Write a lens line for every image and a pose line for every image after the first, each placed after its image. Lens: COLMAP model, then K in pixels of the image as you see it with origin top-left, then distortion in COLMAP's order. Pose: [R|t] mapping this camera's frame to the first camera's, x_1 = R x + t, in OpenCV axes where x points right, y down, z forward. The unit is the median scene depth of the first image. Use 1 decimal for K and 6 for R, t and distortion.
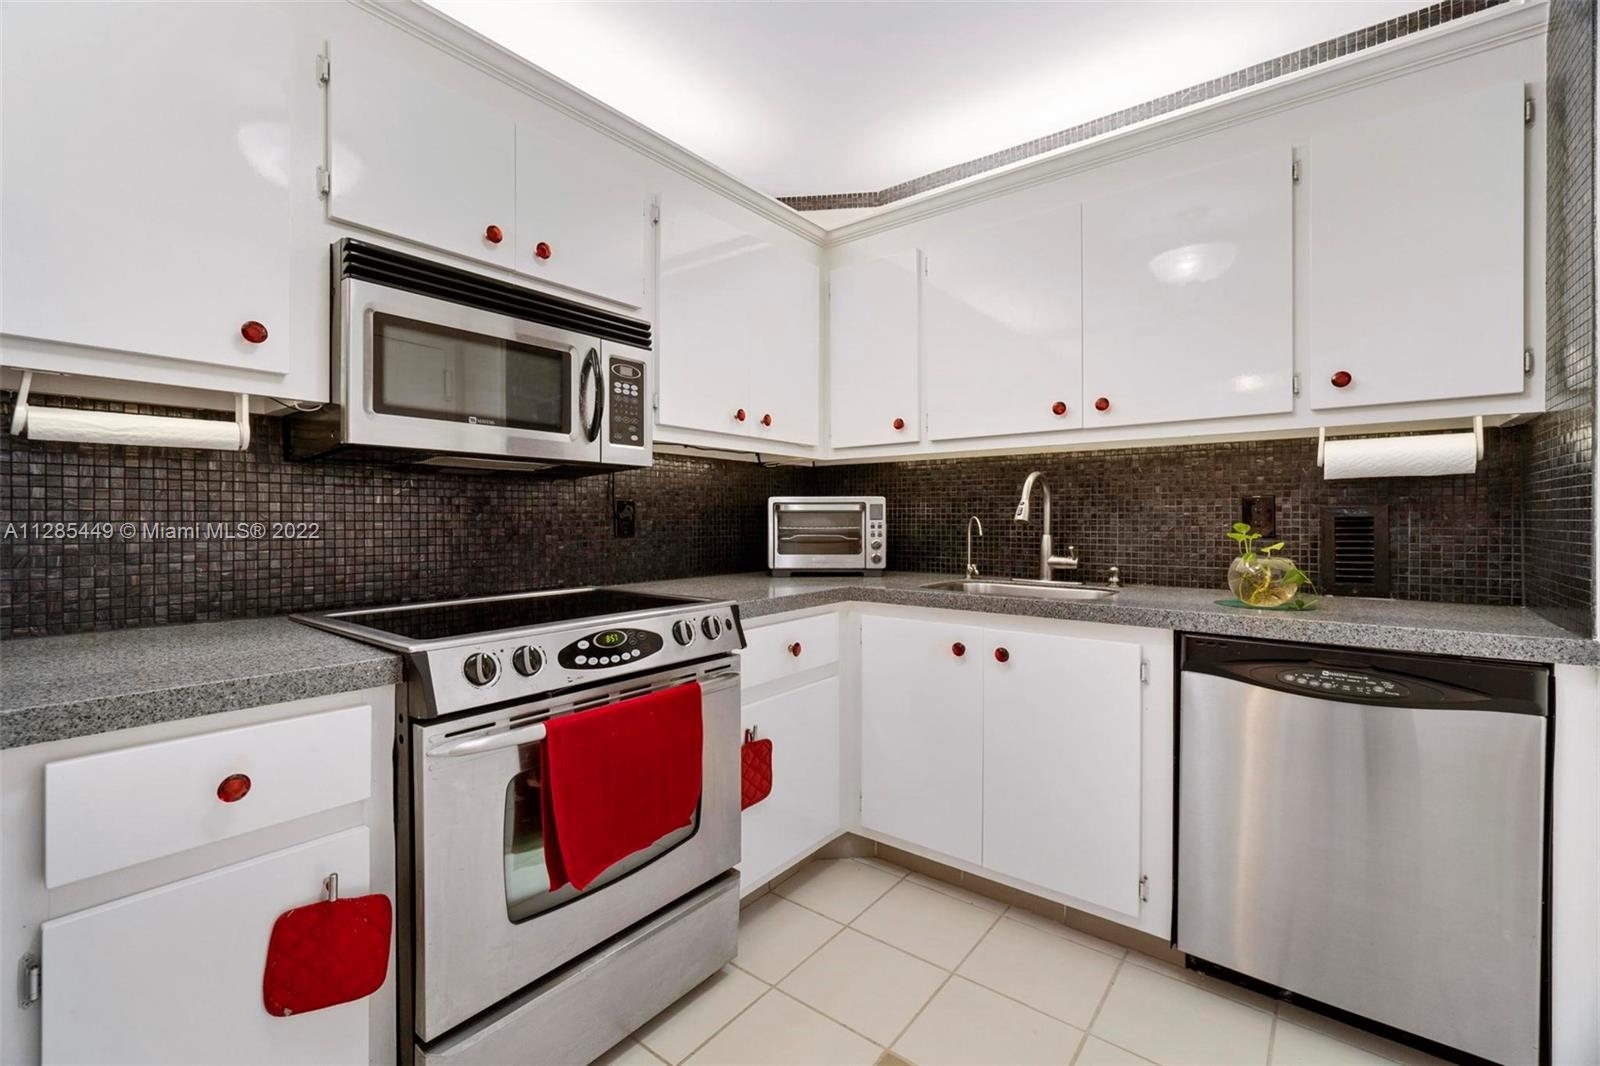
lens RADIAL K [[687.3, 0, 784.9], [0, 687.3, 527.0], [0, 0, 1]] dist [-0.005231, 0.000255]
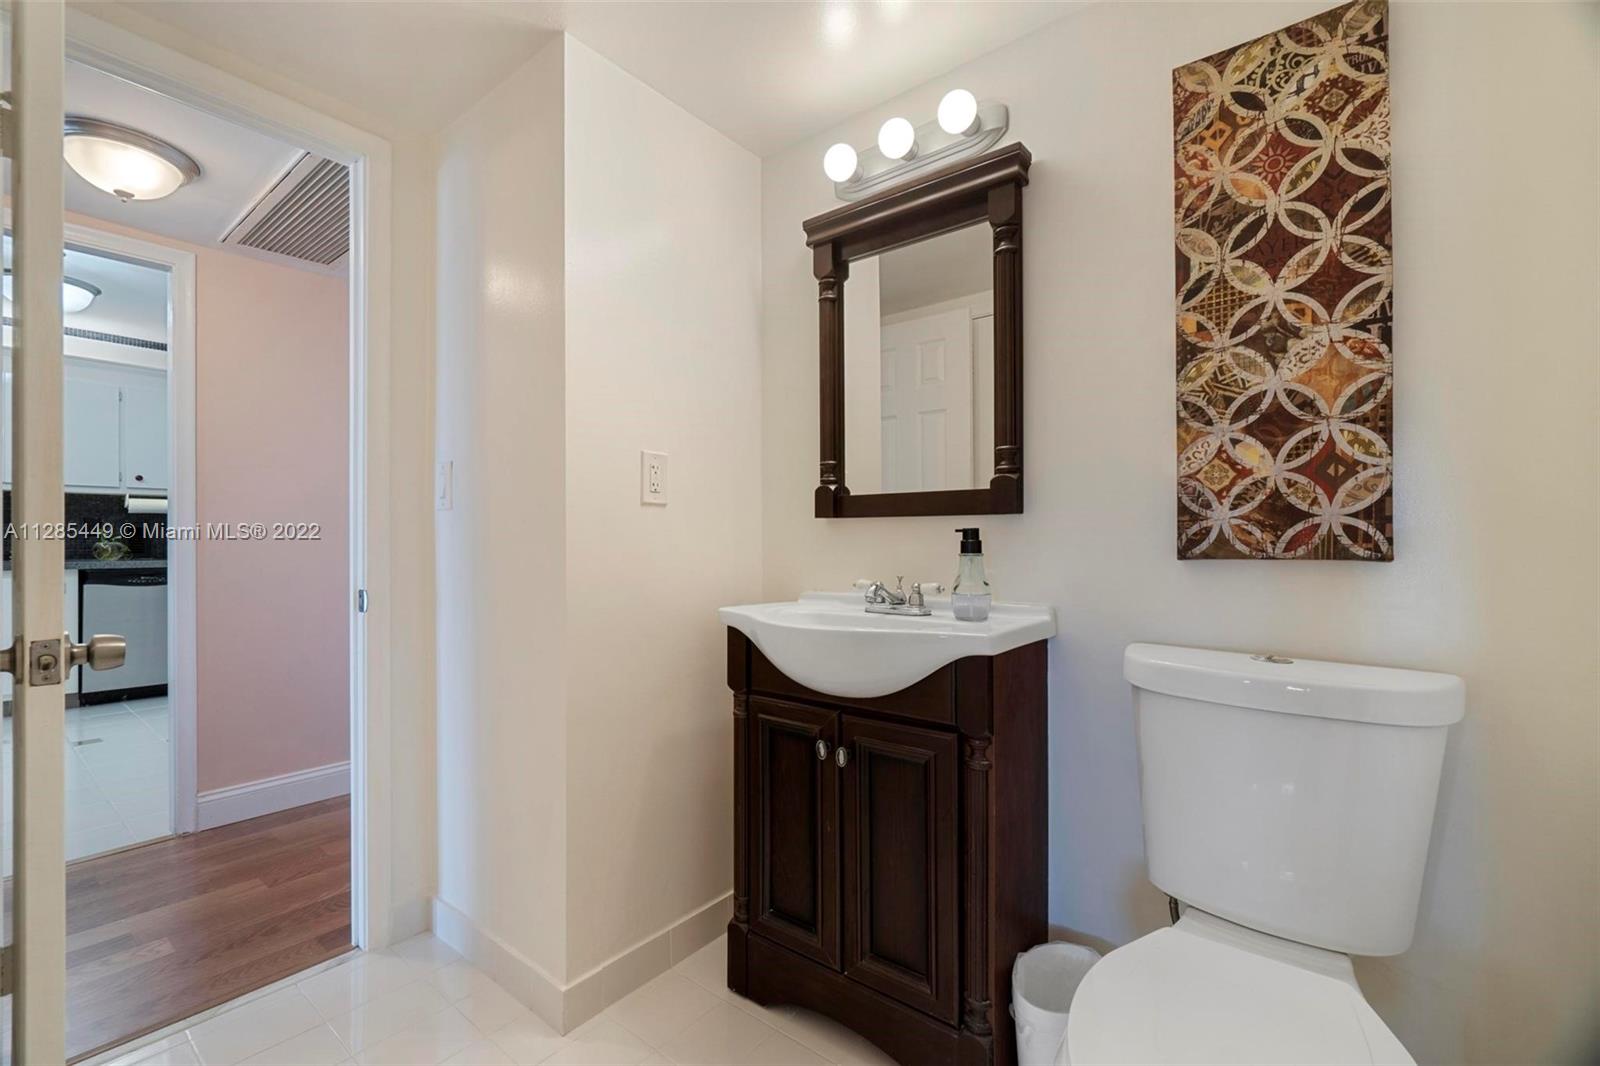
lens RADIAL K [[685.1, 0, 786.2], [0, 685.1, 535.8], [0, 0, 1]] dist [-0.001331, -0.000064]
pose [[-0.002133, 0.001888, 0.999996, -1.735904], [0.013485, 0.999907, -0.001859, 0.053335], [-0.999907, 0.013481, -0.002158, -1.427037]]
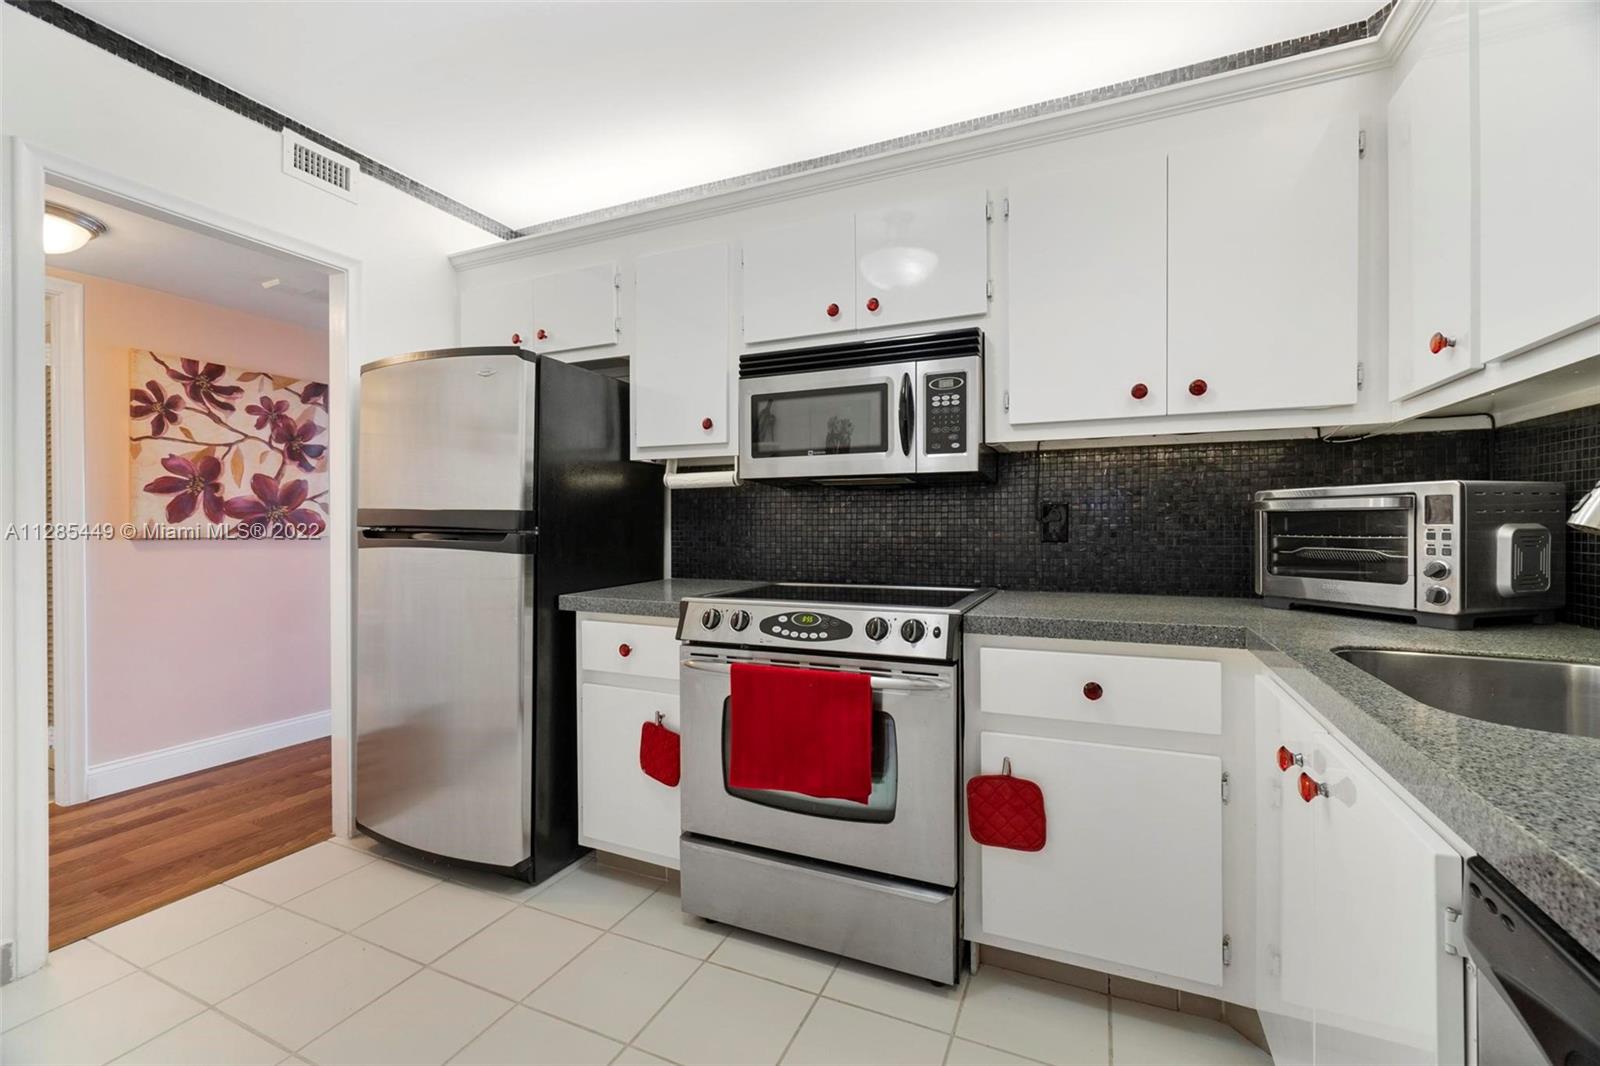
lens RADIAL K [[684.0, 0, 796.3], [0, 684.0, 528.1], [0, 0, 1]] dist [0.001117, -0.000262]
pose [[0.251321, 0.004937, -0.967891, 0.712365], [-0.009337, 0.999953, 0.002676, -0.005022], [0.967859, 0.008365, 0.251355, 0.501891]]
